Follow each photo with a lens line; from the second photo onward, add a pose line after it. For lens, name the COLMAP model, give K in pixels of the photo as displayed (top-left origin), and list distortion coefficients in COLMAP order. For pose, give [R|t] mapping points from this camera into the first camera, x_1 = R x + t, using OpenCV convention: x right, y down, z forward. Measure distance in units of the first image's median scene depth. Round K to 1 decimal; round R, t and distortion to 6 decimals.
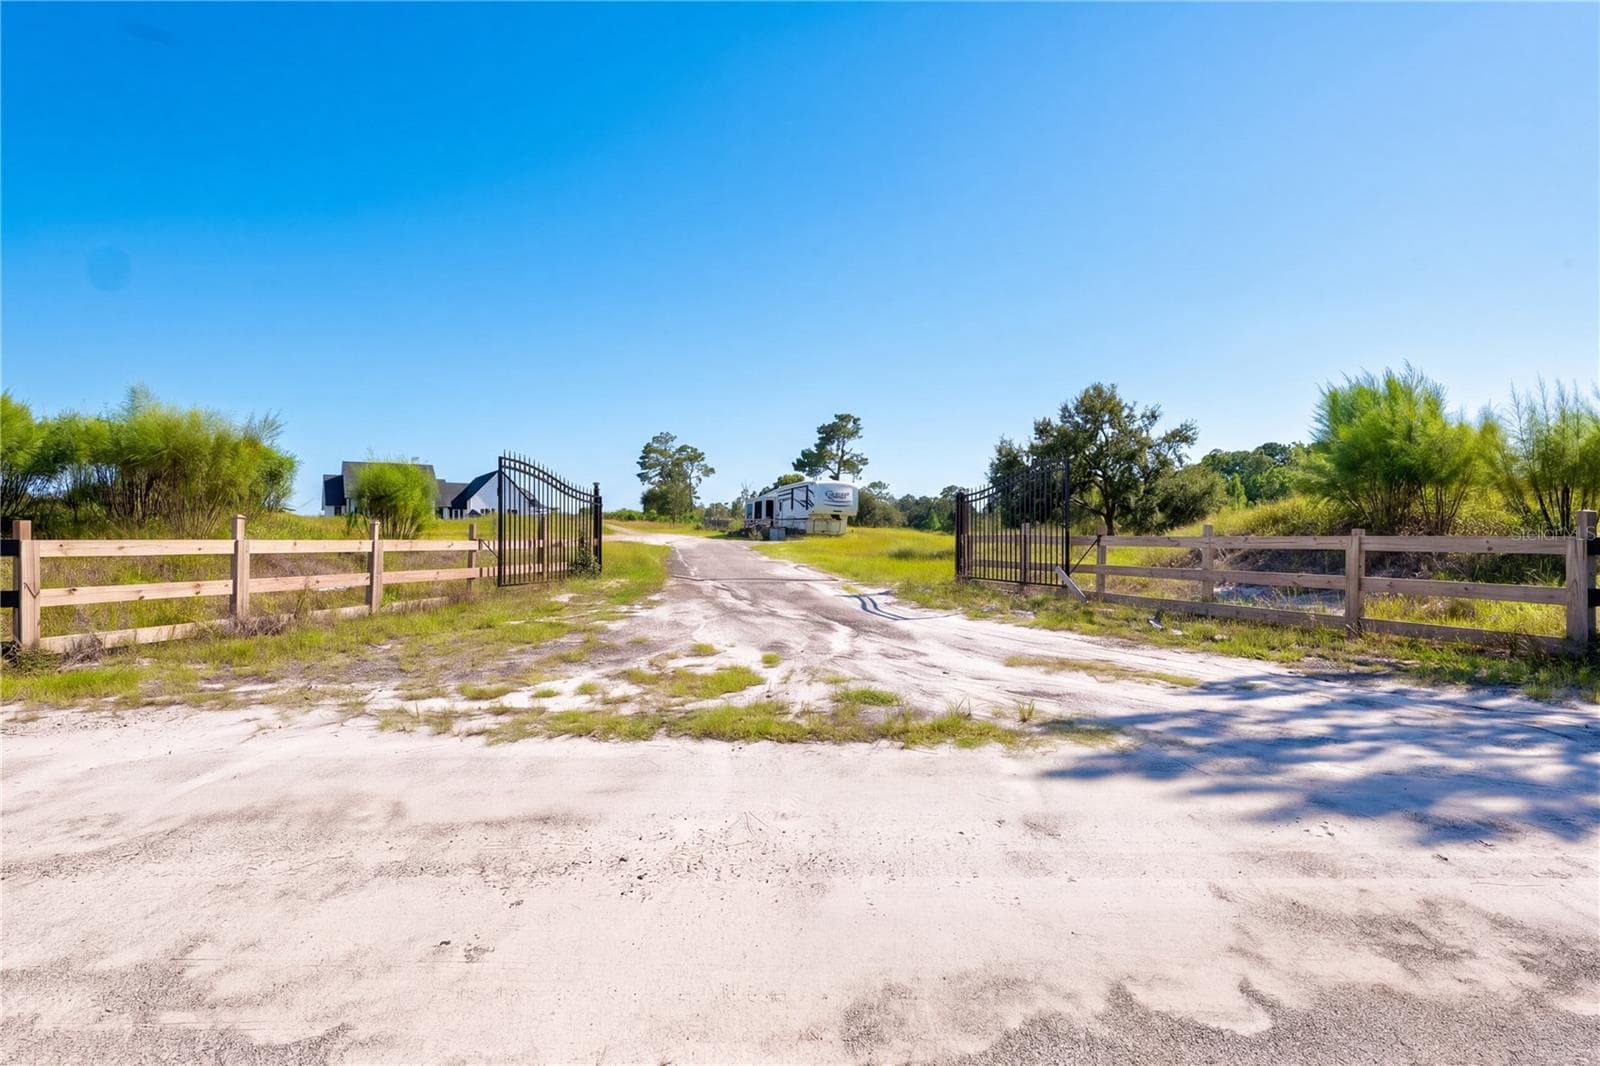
lens RADIAL K [[738.9, 0, 800.0], [0, 738.9, 533.0], [0, 0, 1]] dist [0.001496, 0.000853]
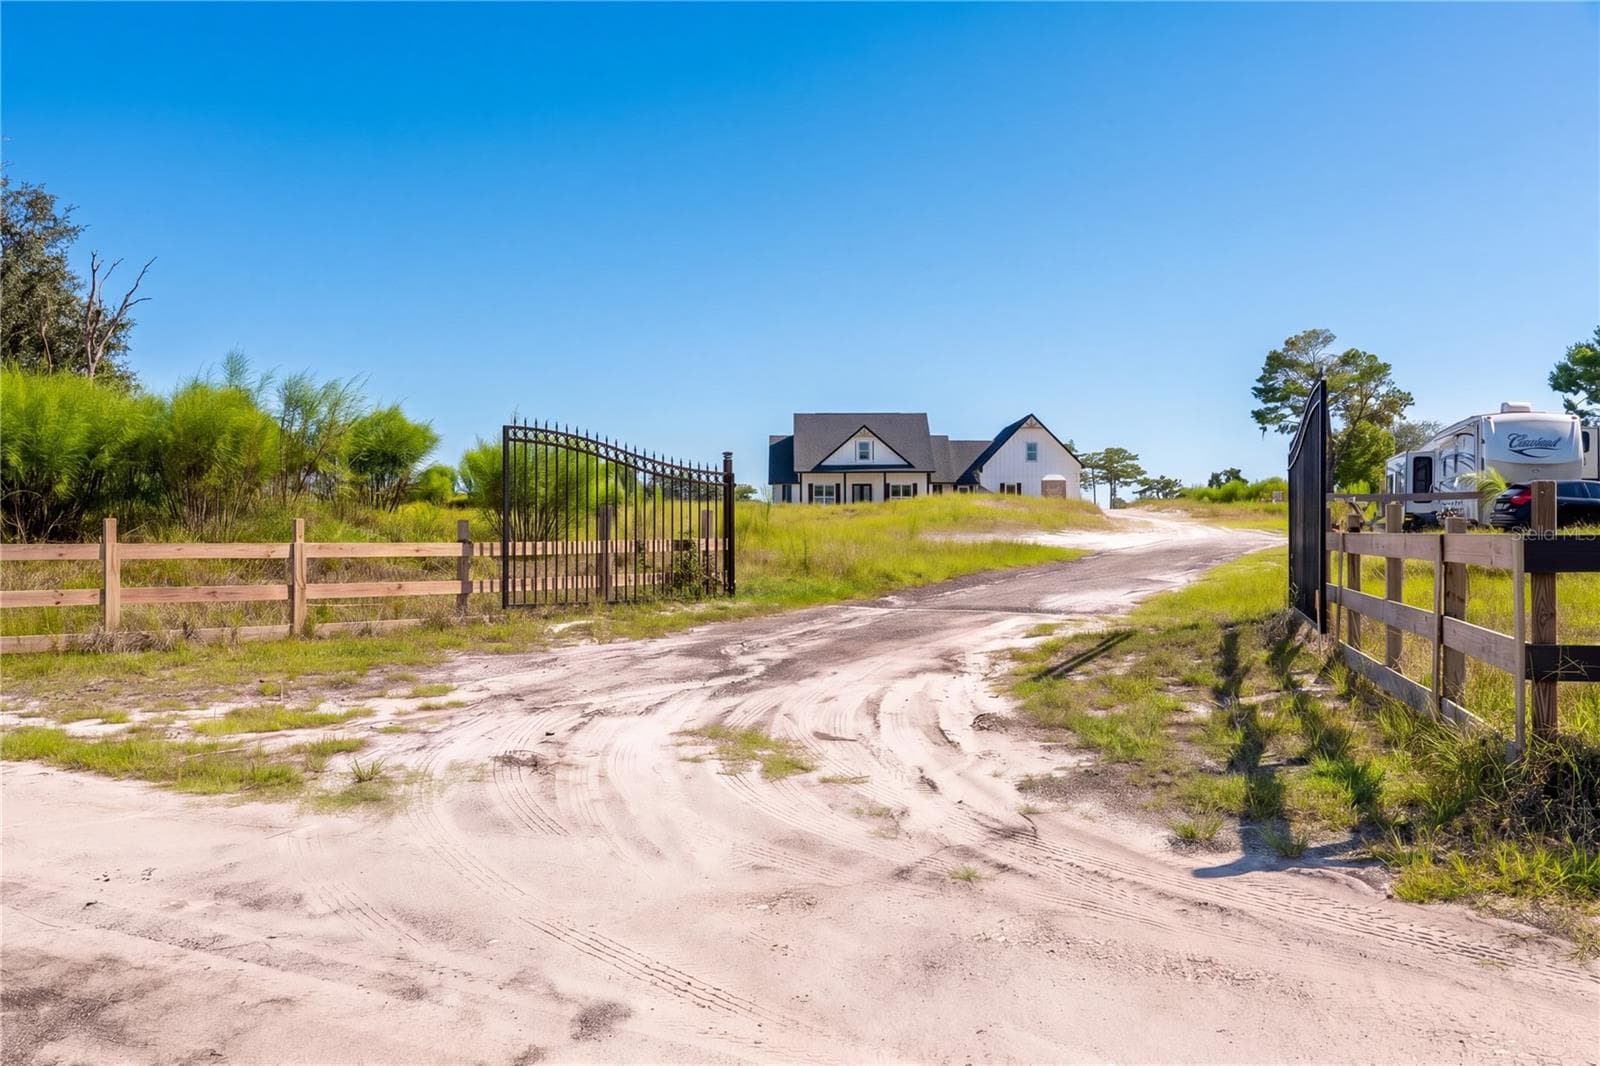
lens RADIAL K [[1367.1, 0, 800.0], [0, 1367.1, 533.0], [0, 0, 1]] dist [-0.007830, -0.002261]
pose [[0.858458, -0.005016, -0.512860, 0.586188], [0.008005, 0.999961, 0.003619, -0.002286], [0.512822, -0.007212, 0.858465, 0.015283]]
